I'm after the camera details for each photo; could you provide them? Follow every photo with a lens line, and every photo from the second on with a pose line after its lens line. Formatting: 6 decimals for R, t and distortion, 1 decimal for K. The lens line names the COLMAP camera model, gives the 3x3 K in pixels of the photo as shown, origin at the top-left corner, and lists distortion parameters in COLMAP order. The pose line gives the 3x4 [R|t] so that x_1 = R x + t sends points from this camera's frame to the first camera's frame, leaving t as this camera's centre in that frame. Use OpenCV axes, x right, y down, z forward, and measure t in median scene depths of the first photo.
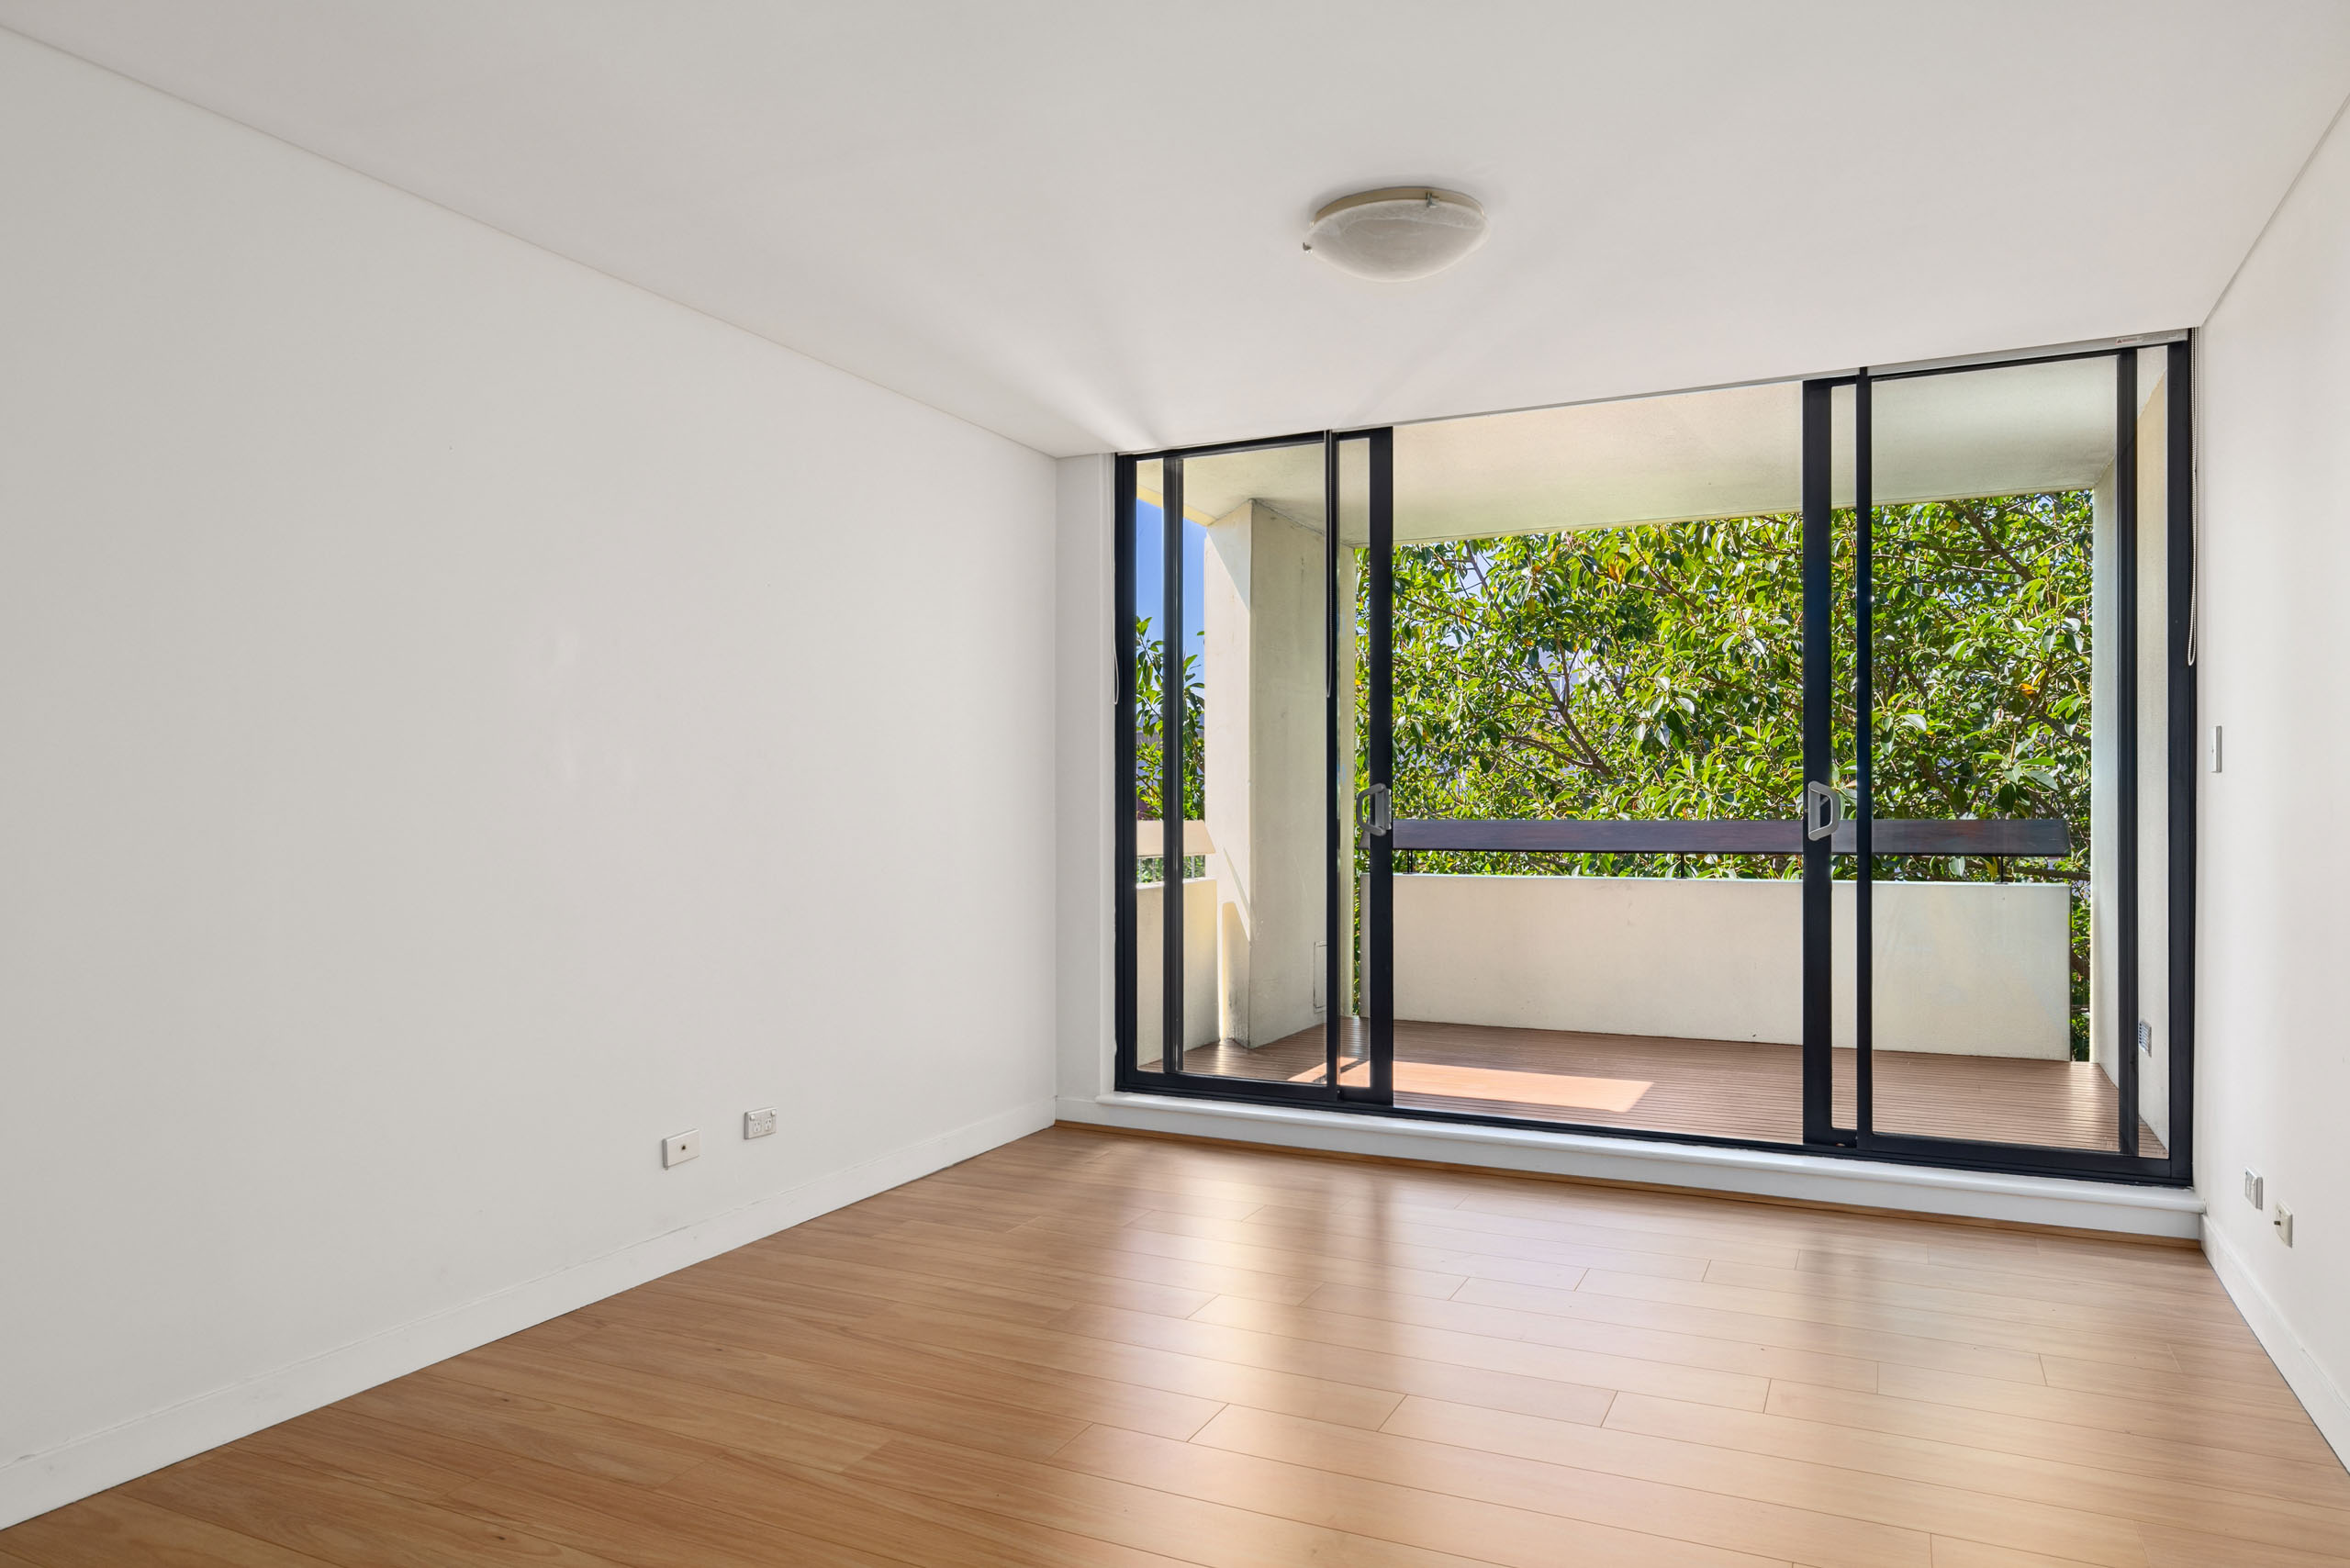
lens RADIAL K [[1521.9, 0, 1158.8], [0, 1521.9, 790.7], [0, 0, 1]] dist [0.010312, 0.003080]
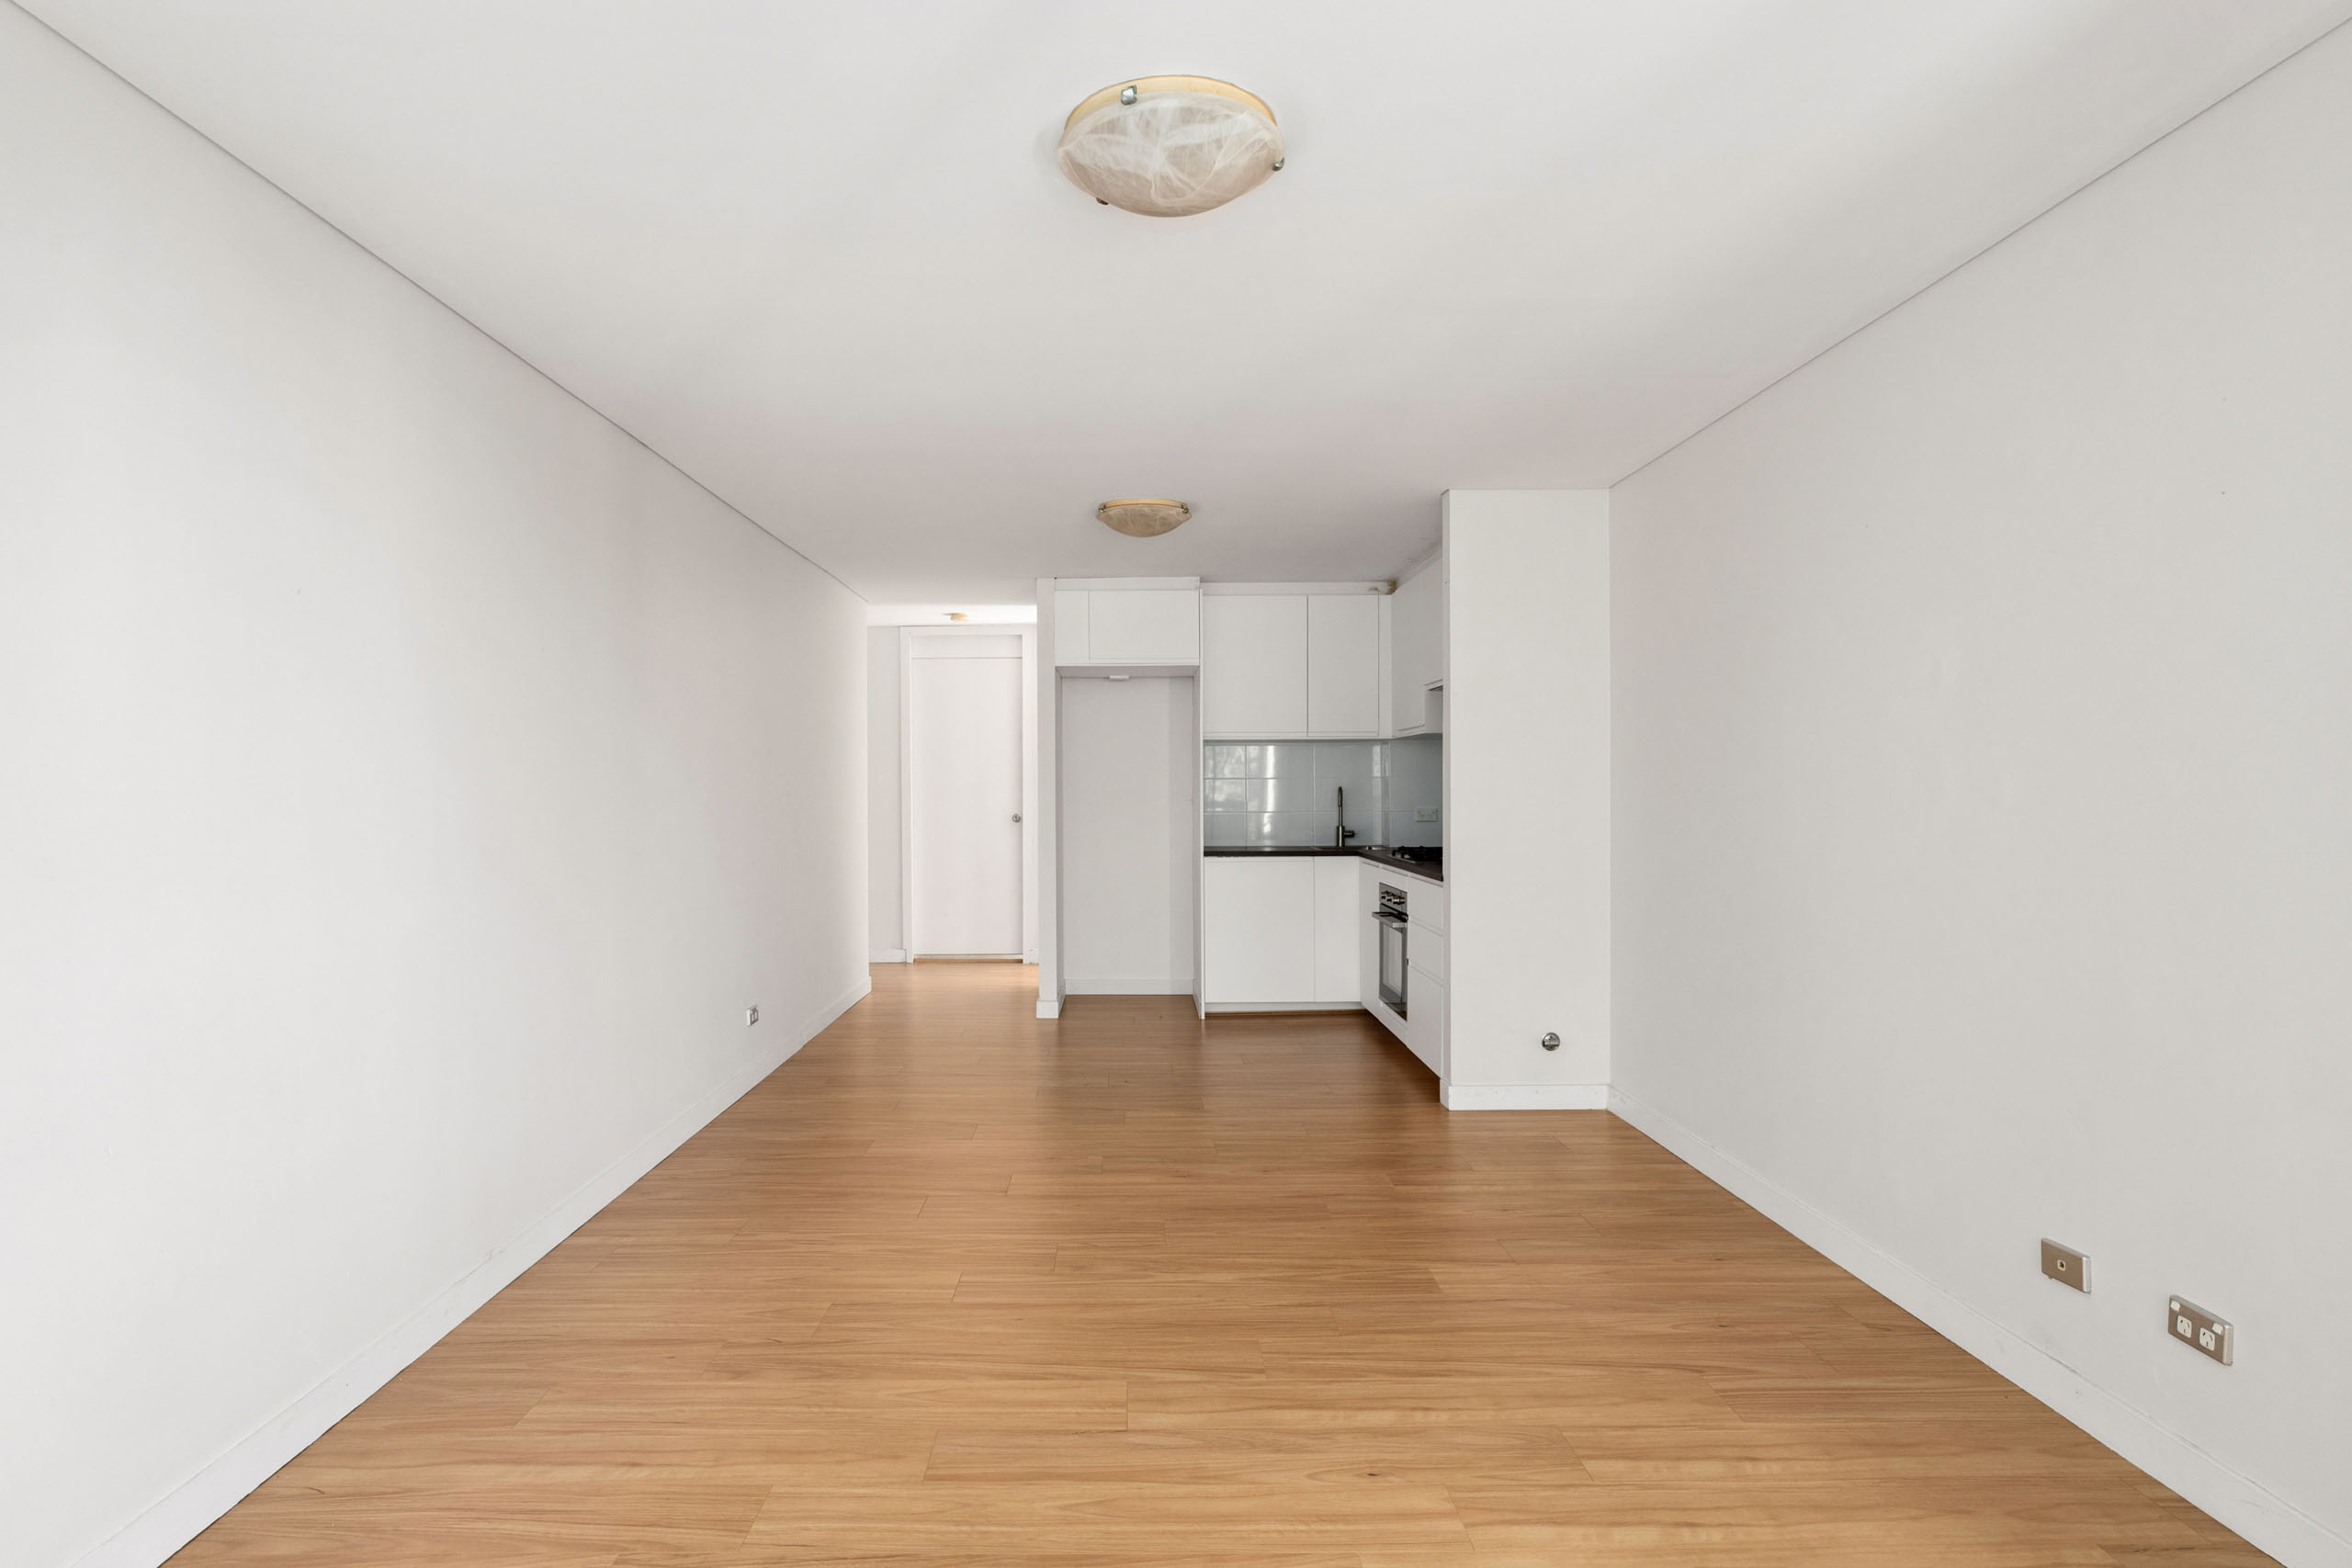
lens RADIAL K [[1182.0, 0, 1171.9], [0, 1182.0, 788.0], [0, 0, 1]] dist [-0.000453, 0.000247]
pose [[-0.884283, 0.001348, -0.466950, 0.490383], [0.006940, 0.999923, -0.010256, -0.014579], [0.466900, -0.012310, -0.884224, 1.687970]]
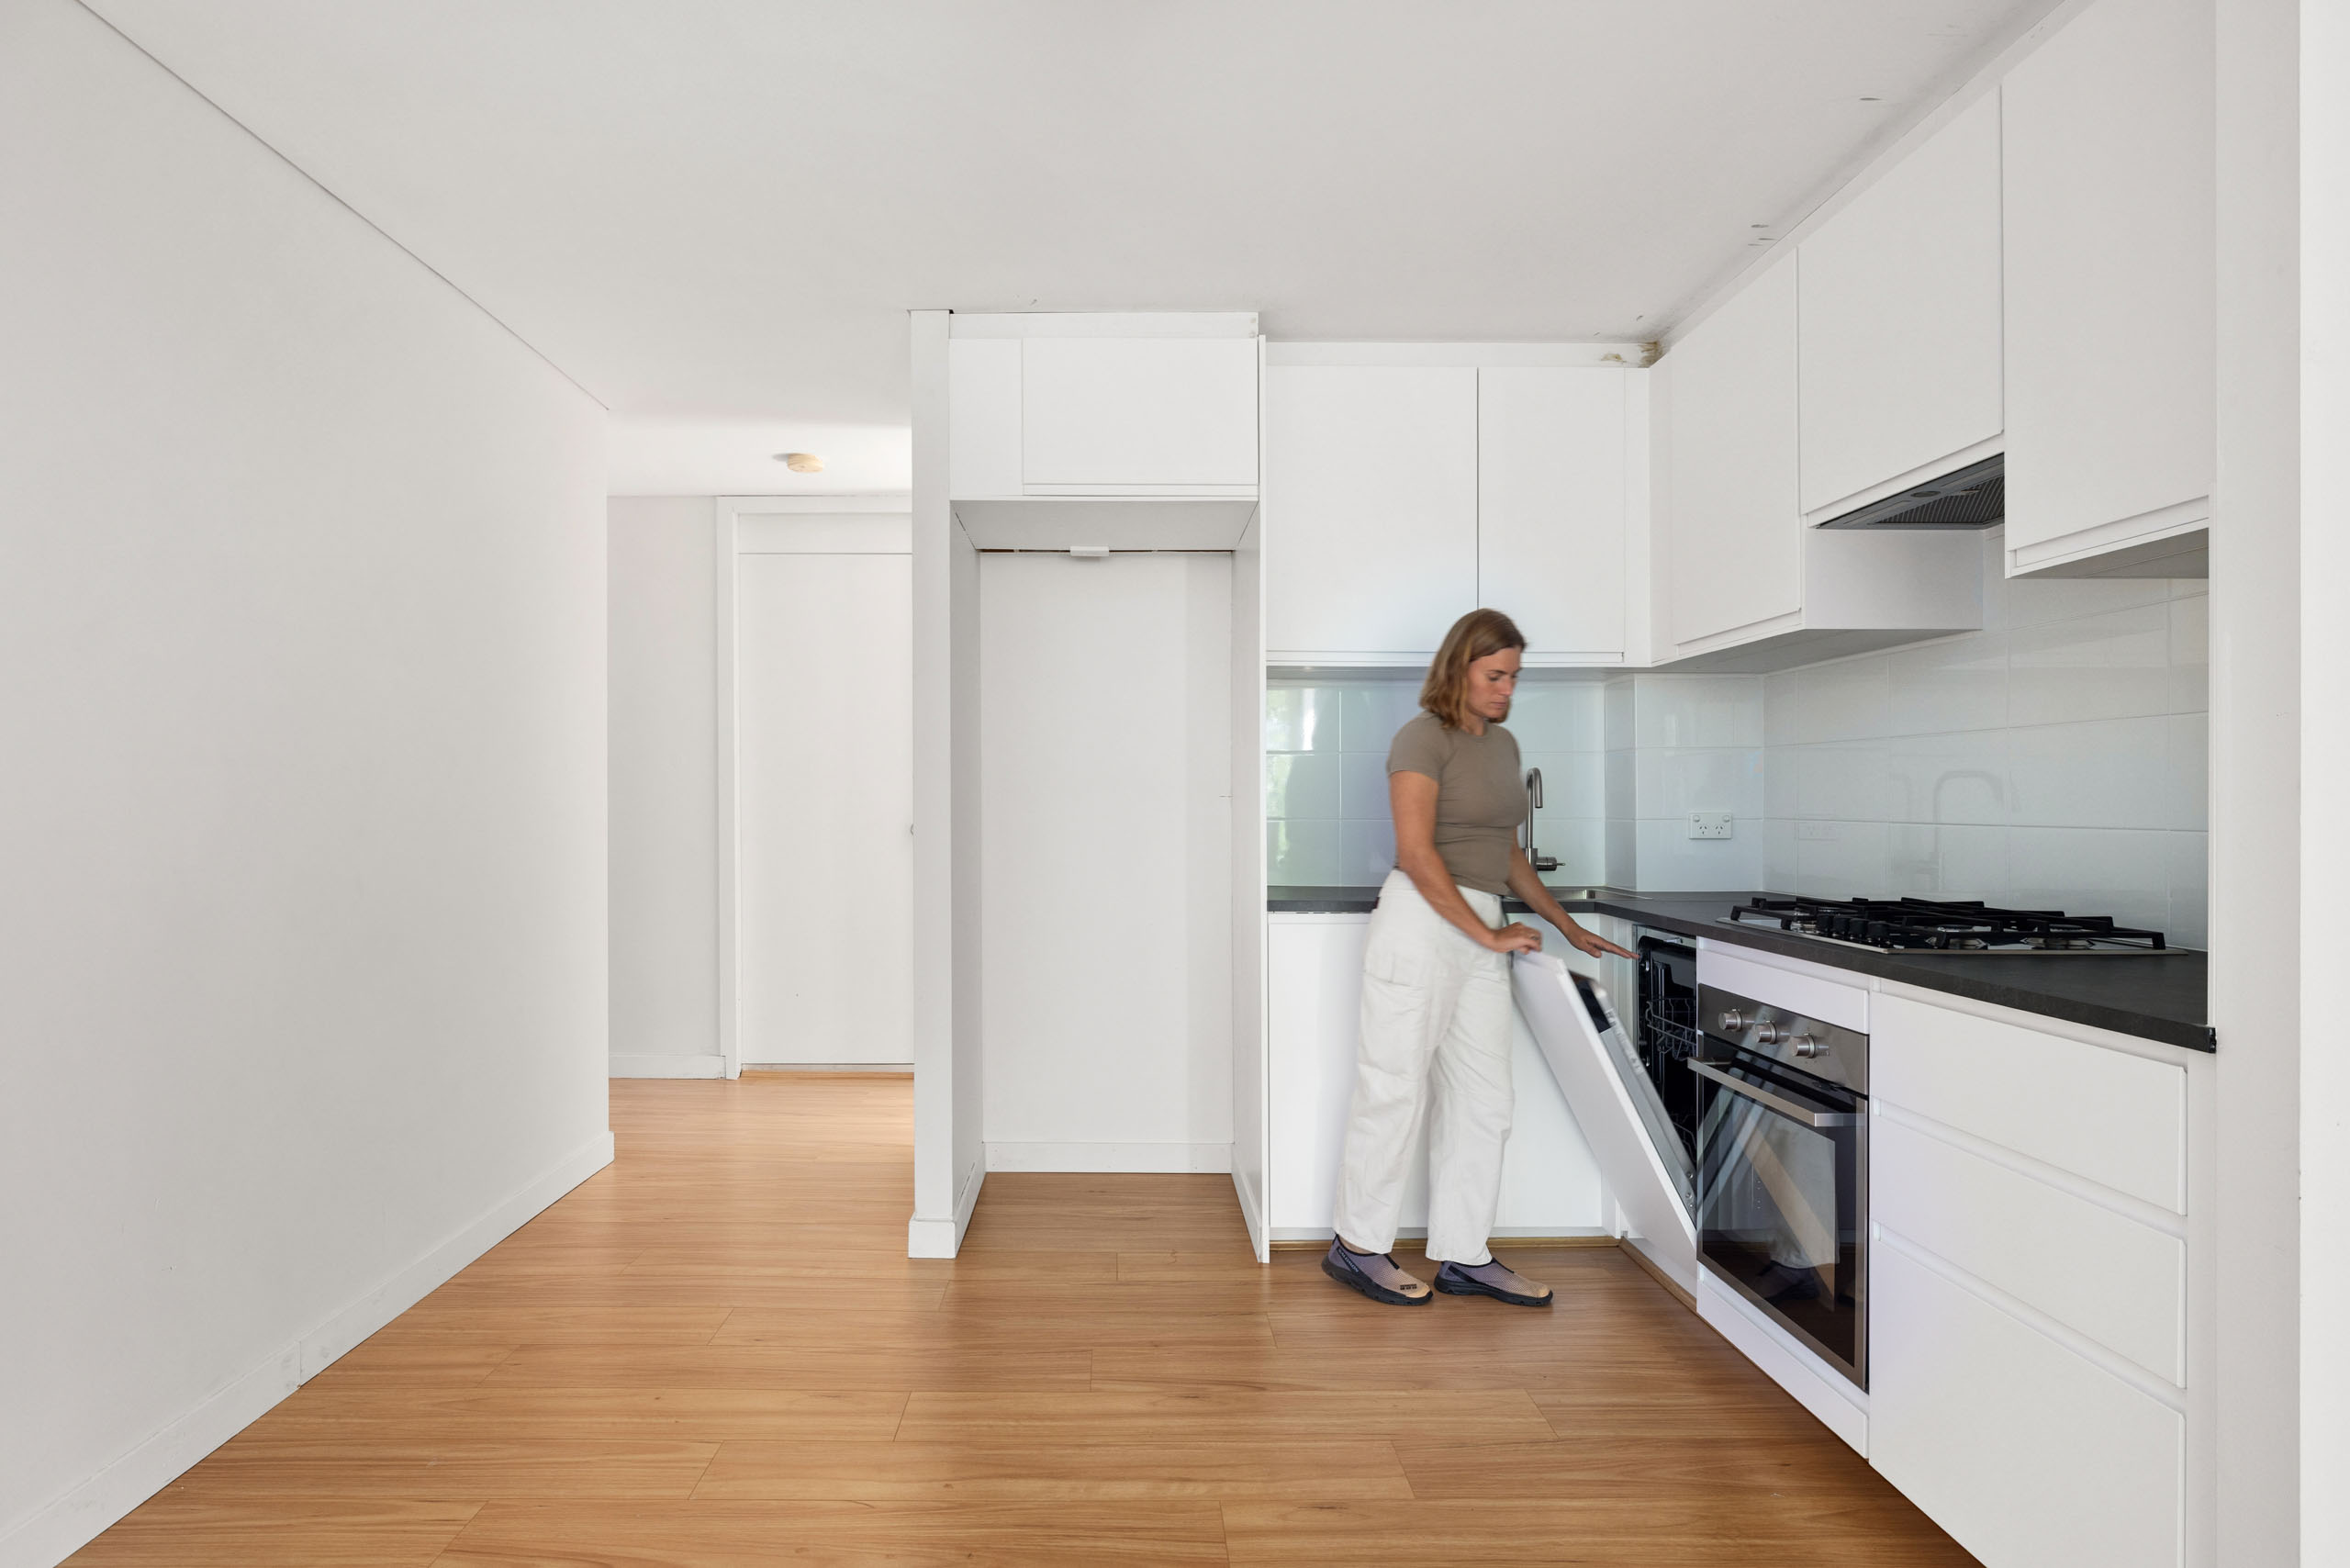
lens RADIAL K [[1285.7, 0, 1164.2], [0, 1285.7, 798.6], [0, 0, 1]] dist [0.002801, -0.000076]
pose [[-0.885138, 0.002839, -0.465320, 0.008731], [0.007390, 0.999941, -0.007956, 0.001790], [0.465270, -0.010481, -0.885107, 0.715379]]
